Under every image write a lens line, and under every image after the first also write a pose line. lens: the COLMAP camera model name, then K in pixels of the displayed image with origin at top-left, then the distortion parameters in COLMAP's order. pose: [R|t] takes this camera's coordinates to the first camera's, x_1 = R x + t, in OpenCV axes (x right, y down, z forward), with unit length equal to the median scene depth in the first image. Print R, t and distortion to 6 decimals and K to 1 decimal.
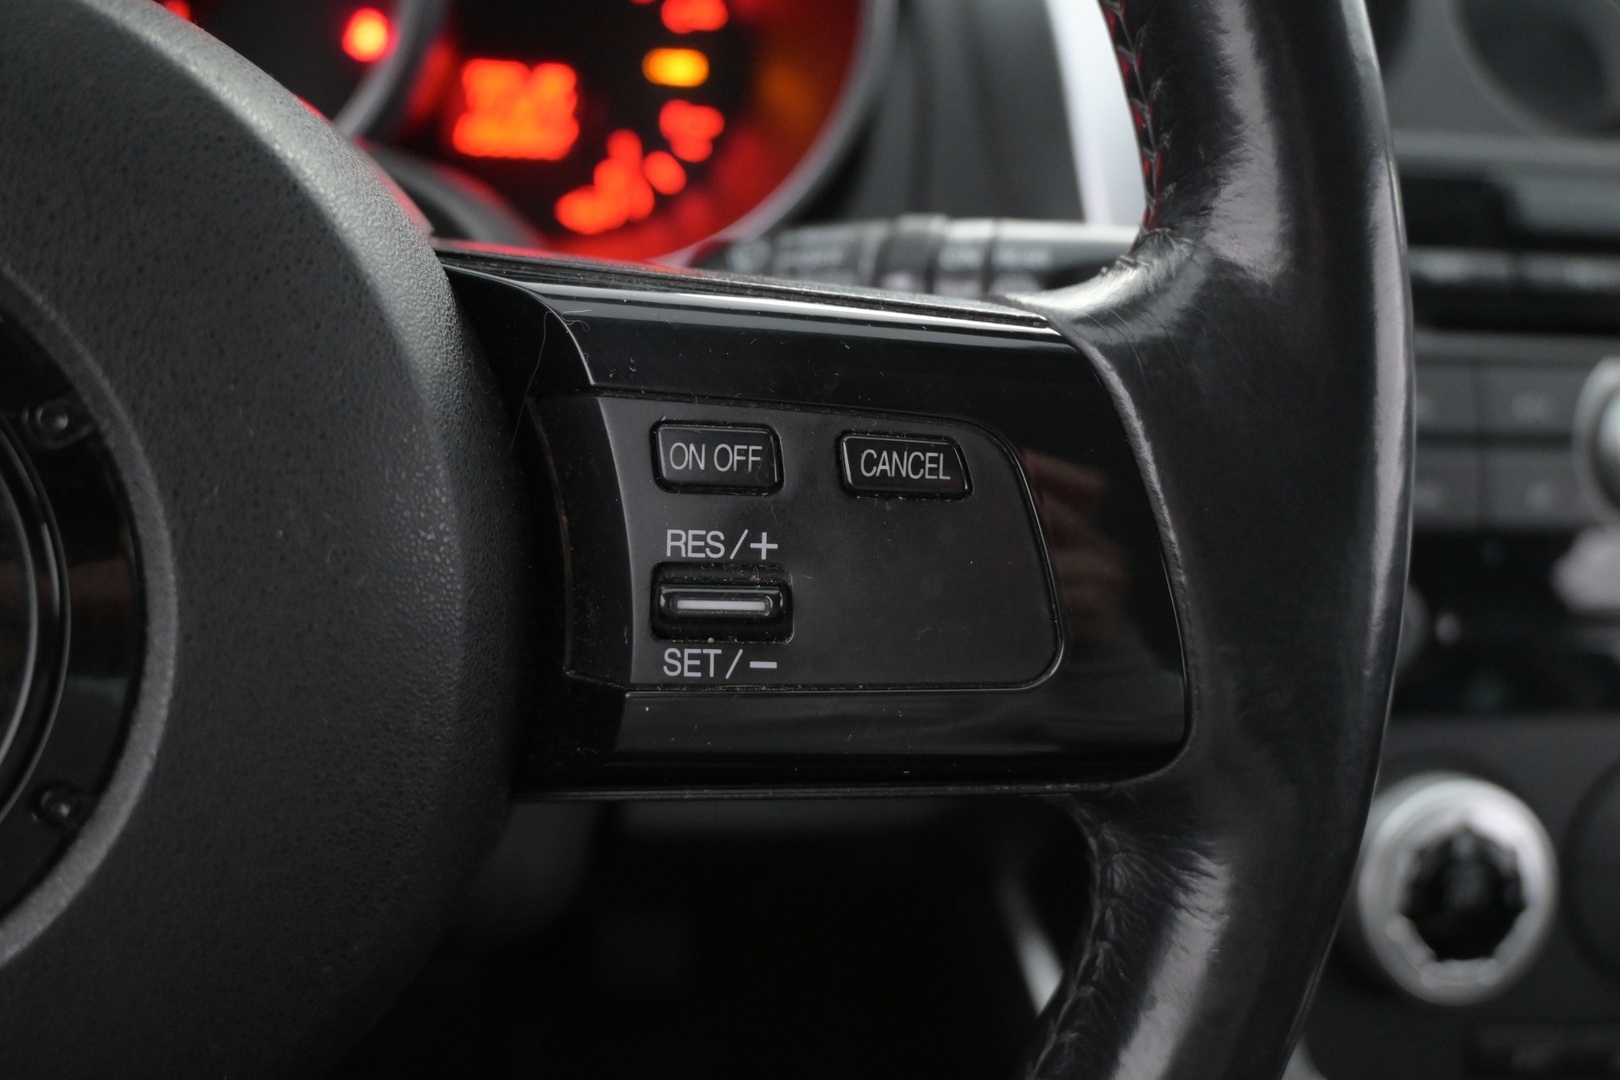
lens RADIAL K [[1648.5, 0, 818.4], [0, 1648.5, 546.8], [0, 0, 1]] dist [-0.051930, 0.000000]
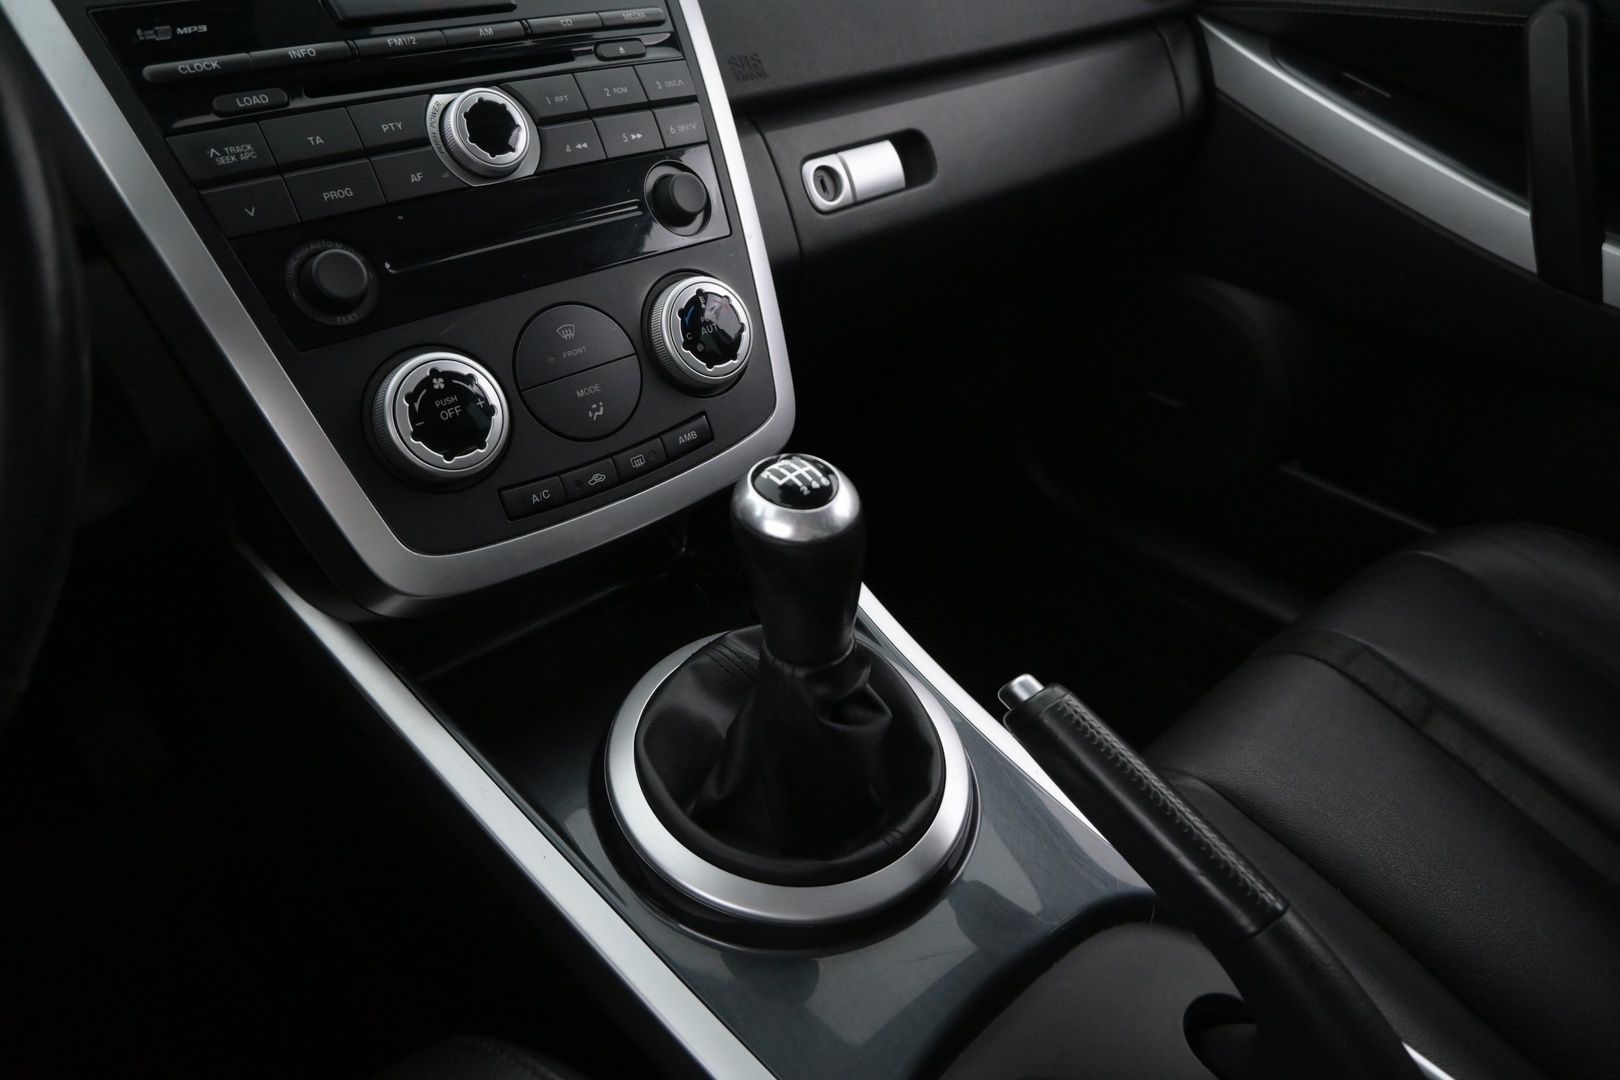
lens RADIAL K [[1115.3, 0, 819.2], [0, 1115.3, 536.1], [0, 0, 1]] dist [0.000458, -0.003017]
pose [[0.849125, -0.369610, 0.377326, 0.477072], [0.334085, 0.929149, 0.158333, 0.553004], [-0.409114, -0.008386, 0.912445, -0.426673]]
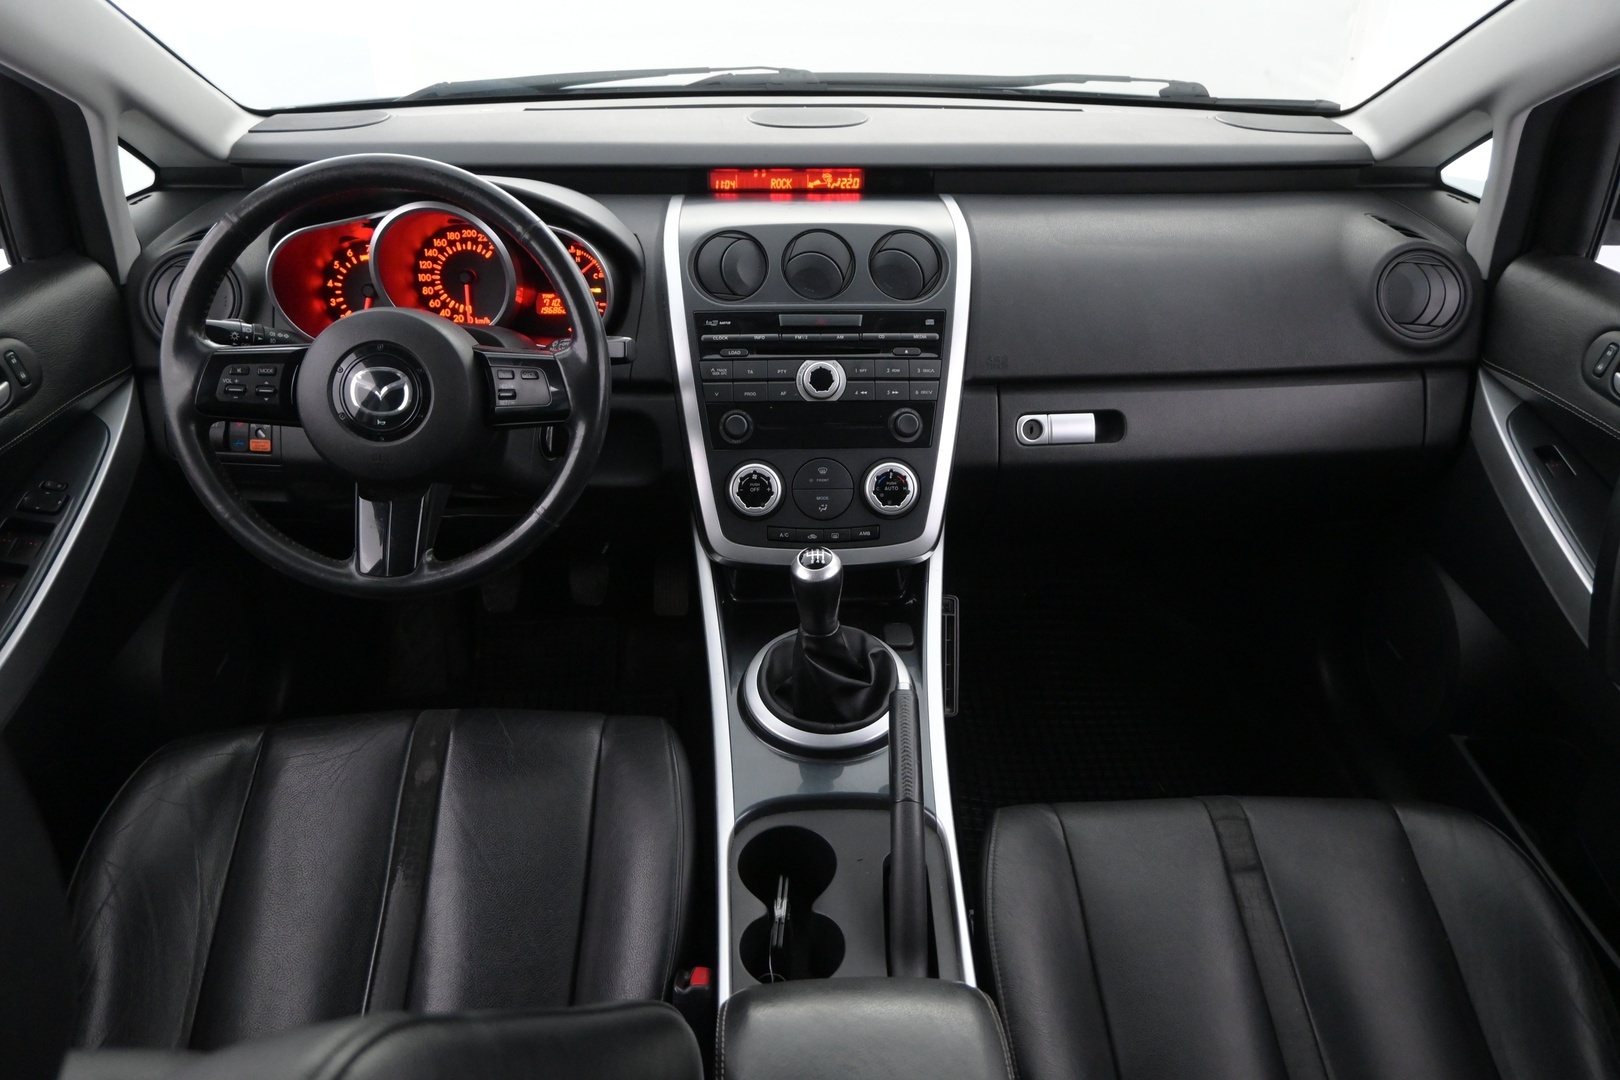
lens RADIAL K [[1255.0, 0, 820.8], [0, 1255.0, 536.0], [0, 0, 1]] dist [0.004356, 0.001641]
pose [[0.981053, -0.008217, -0.193565, 2.346255], [0.008424, 0.999964, 0.000246, 0.662485], [0.193556, -0.001872, 0.981087, -4.152641]]
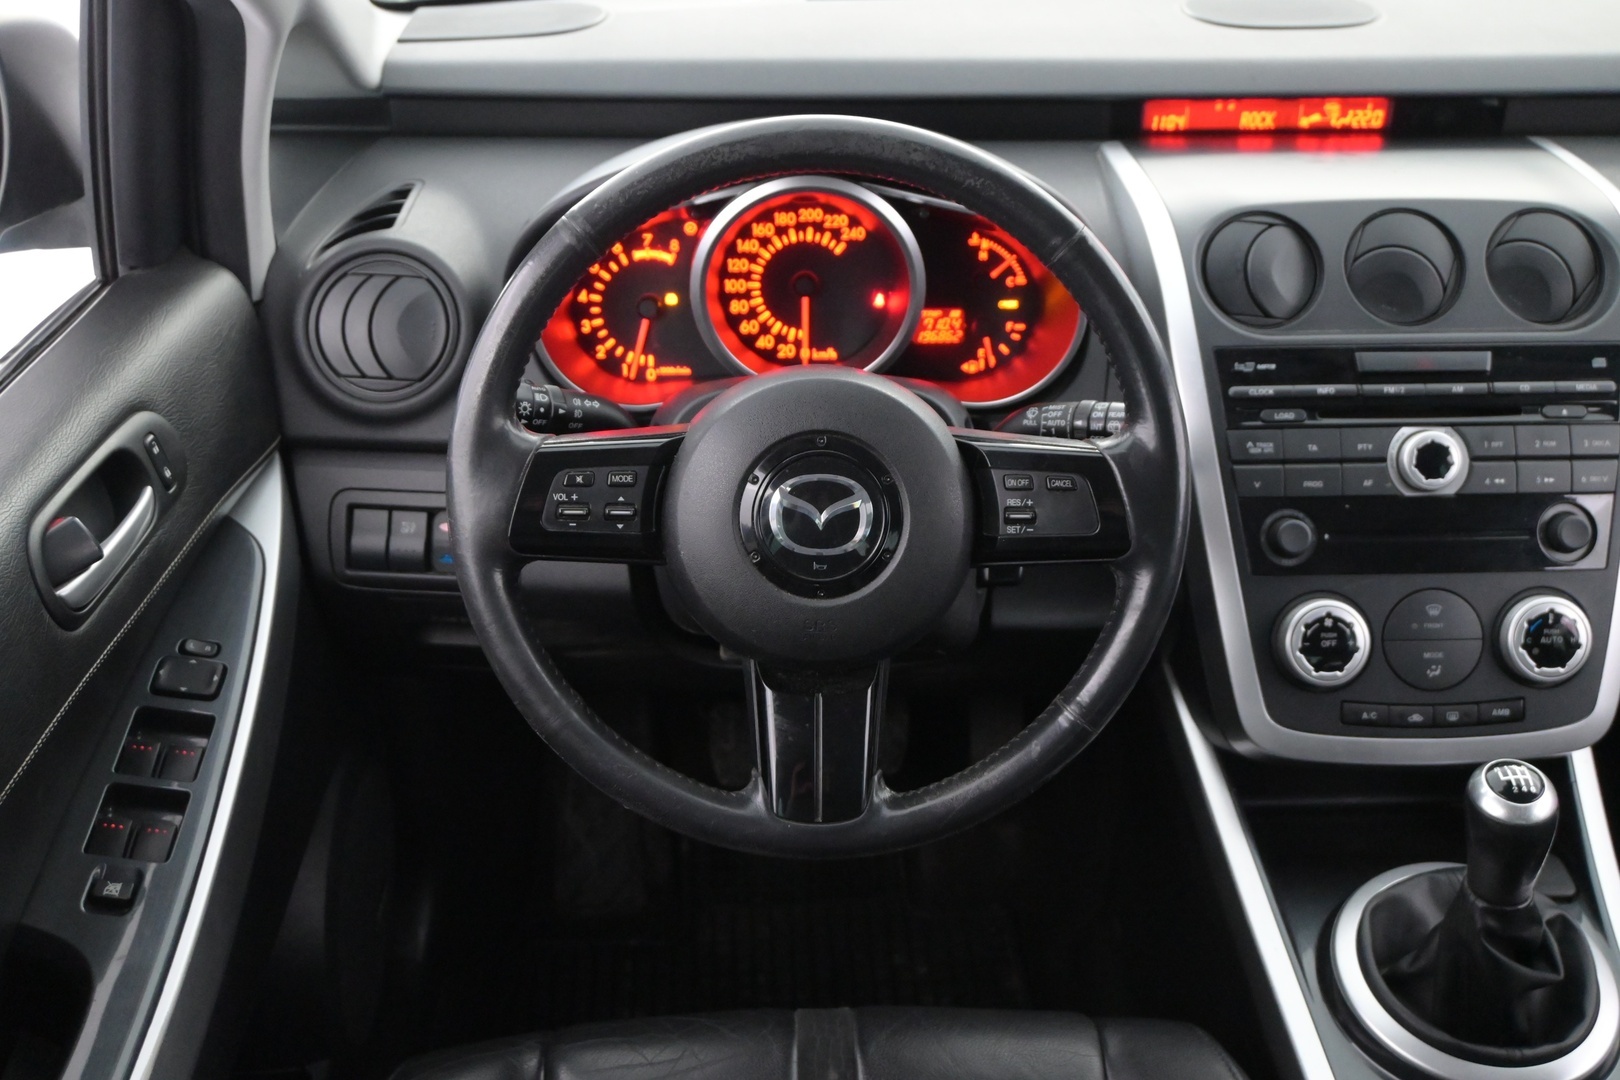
lens RADIAL K [[1801.1, 0, 801.1], [0, 1801.1, 529.4], [0, 0, 1]] dist [0.006199, 0.000000]
pose [[0.979180, -0.012715, -0.202598, 0.334361], [0.011952, 0.999916, -0.004988, 0.085741], [0.202644, 0.002463, 0.979249, -3.740254]]
